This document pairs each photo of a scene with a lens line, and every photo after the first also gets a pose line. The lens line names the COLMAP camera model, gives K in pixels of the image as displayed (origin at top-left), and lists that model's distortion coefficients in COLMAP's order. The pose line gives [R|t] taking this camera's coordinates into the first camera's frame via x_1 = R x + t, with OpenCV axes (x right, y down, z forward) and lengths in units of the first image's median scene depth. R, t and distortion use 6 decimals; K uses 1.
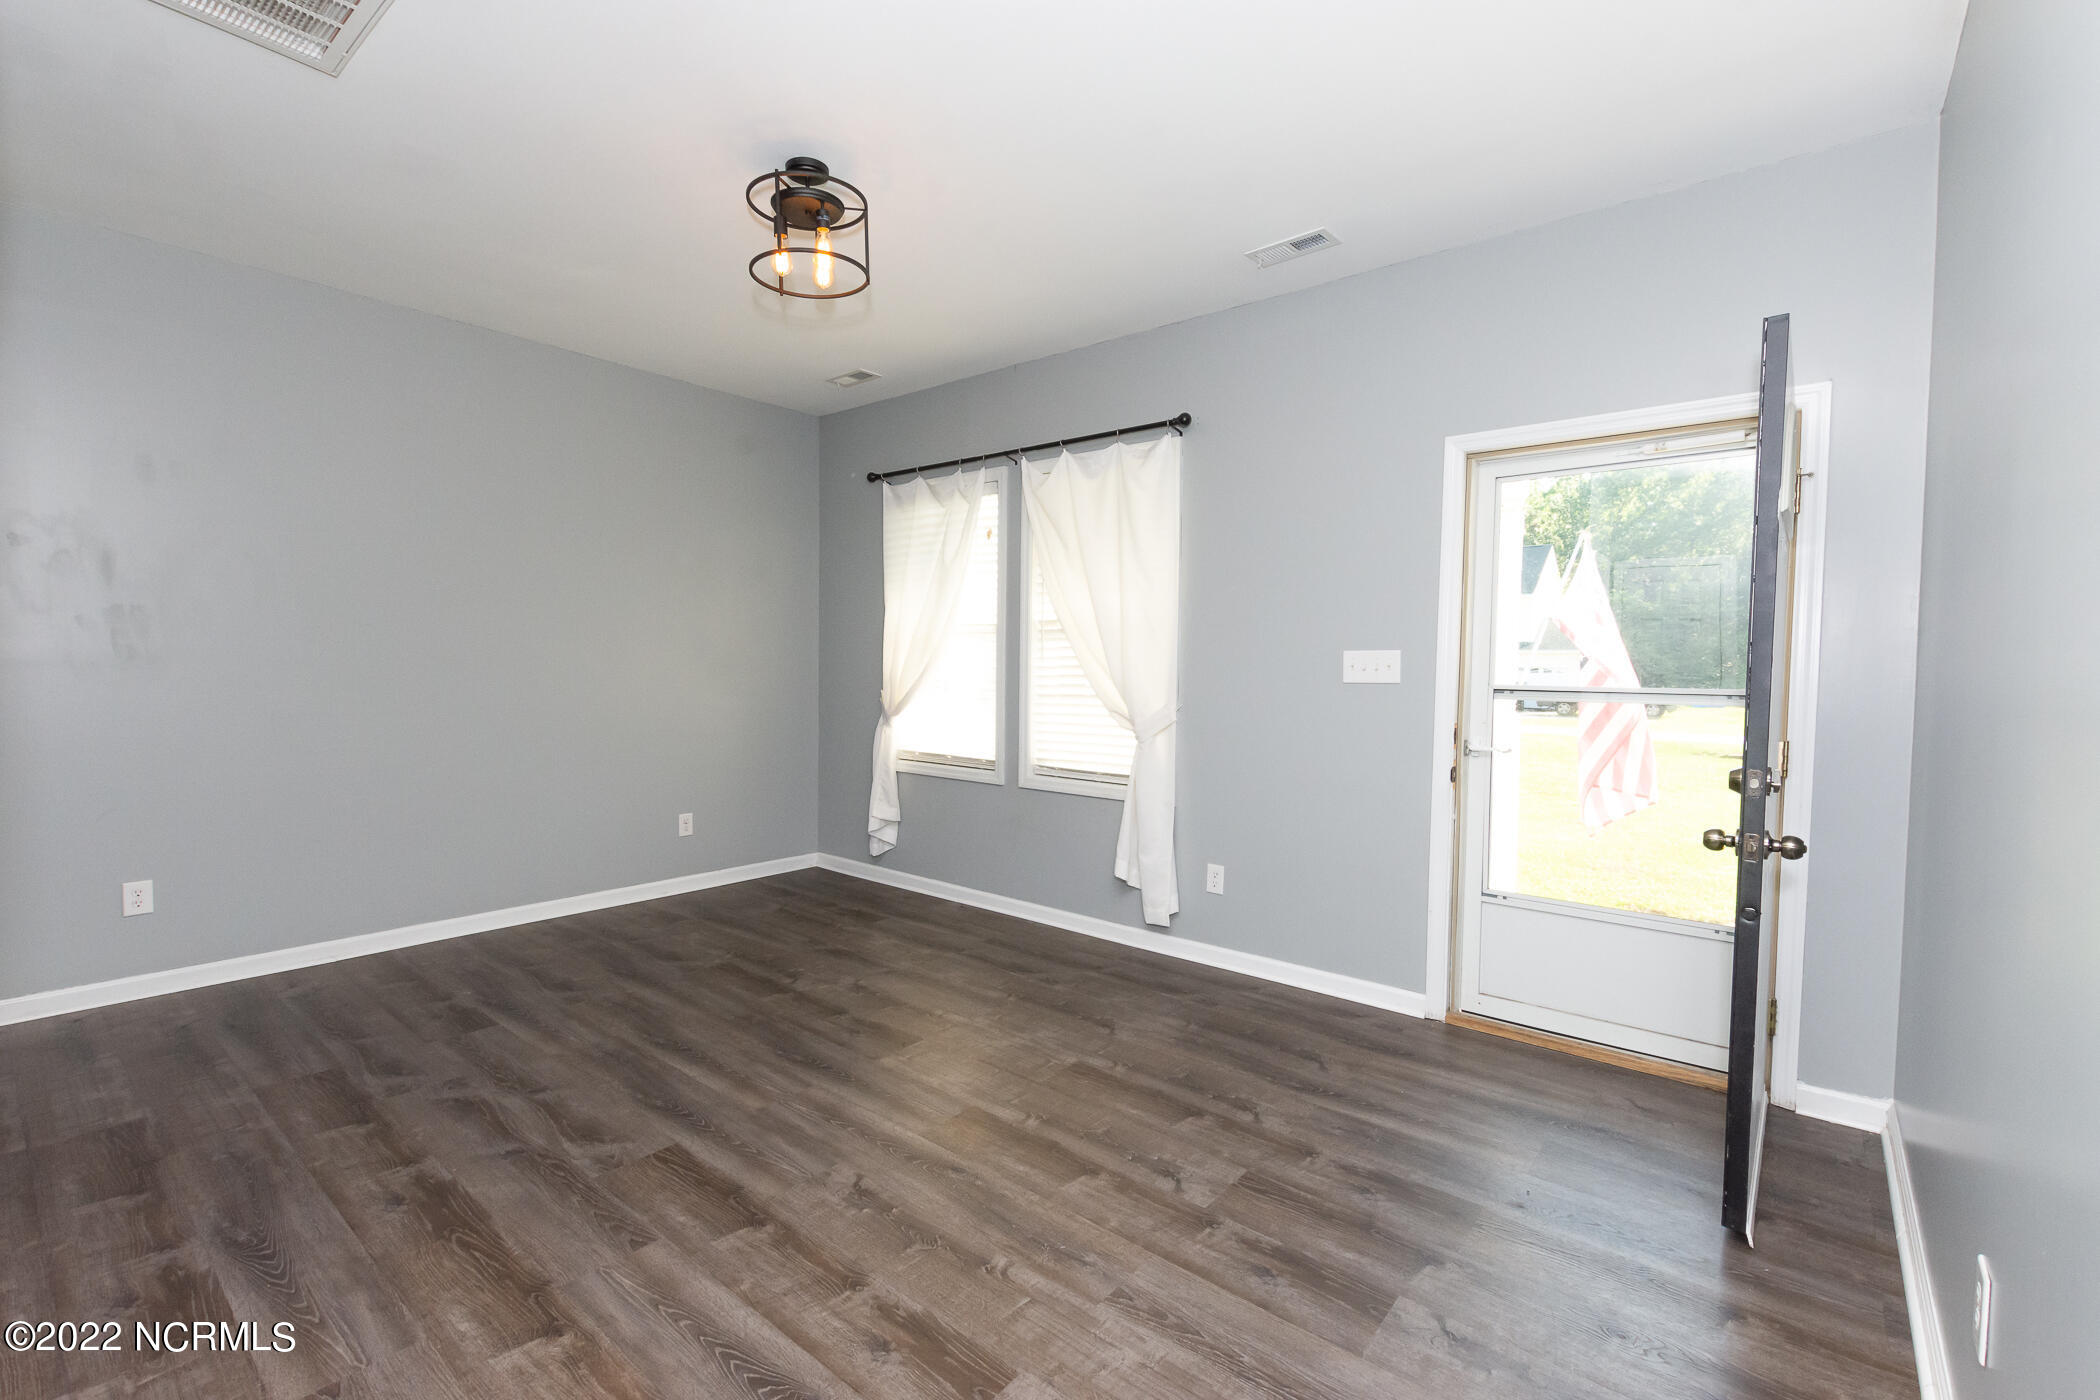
lens RADIAL K [[924.4, 0, 1050.0], [0, 924.4, 700.0], [0, 0, 1]] dist [0.002484, -0.000209]
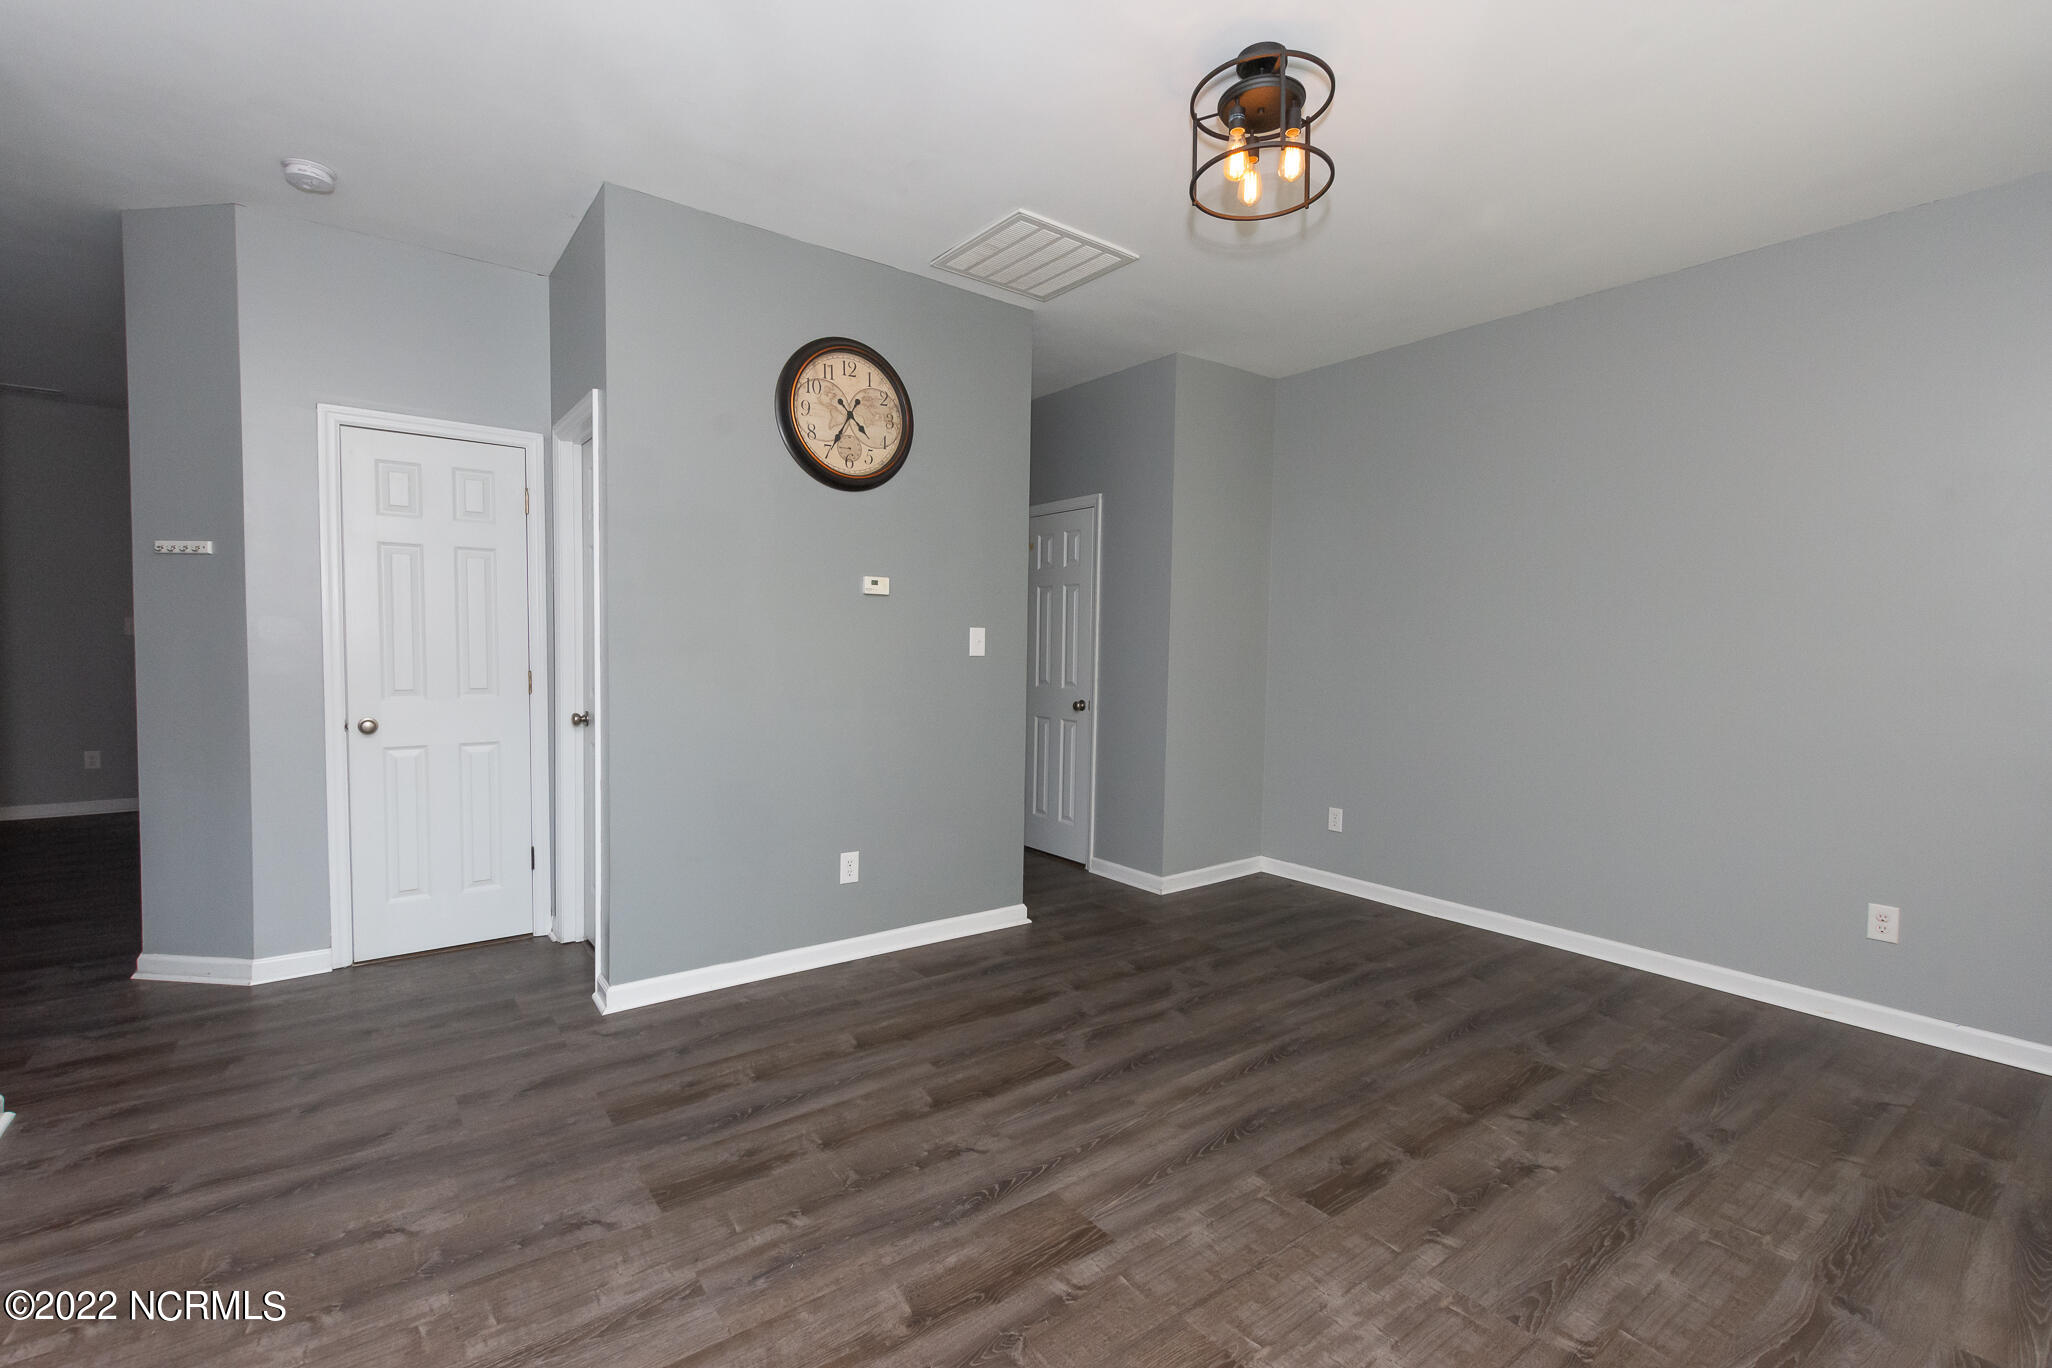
lens RADIAL K [[871.7, 0, 1026.0], [0, 871.7, 684.0], [0, 0, 1]] dist [-0.001111, -0.000416]
pose [[-0.220029, 0.026902, -0.975122, 0.604860], [-0.057526, 0.997522, 0.040501, -0.042758], [0.973796, 0.065007, -0.217937, 1.025973]]
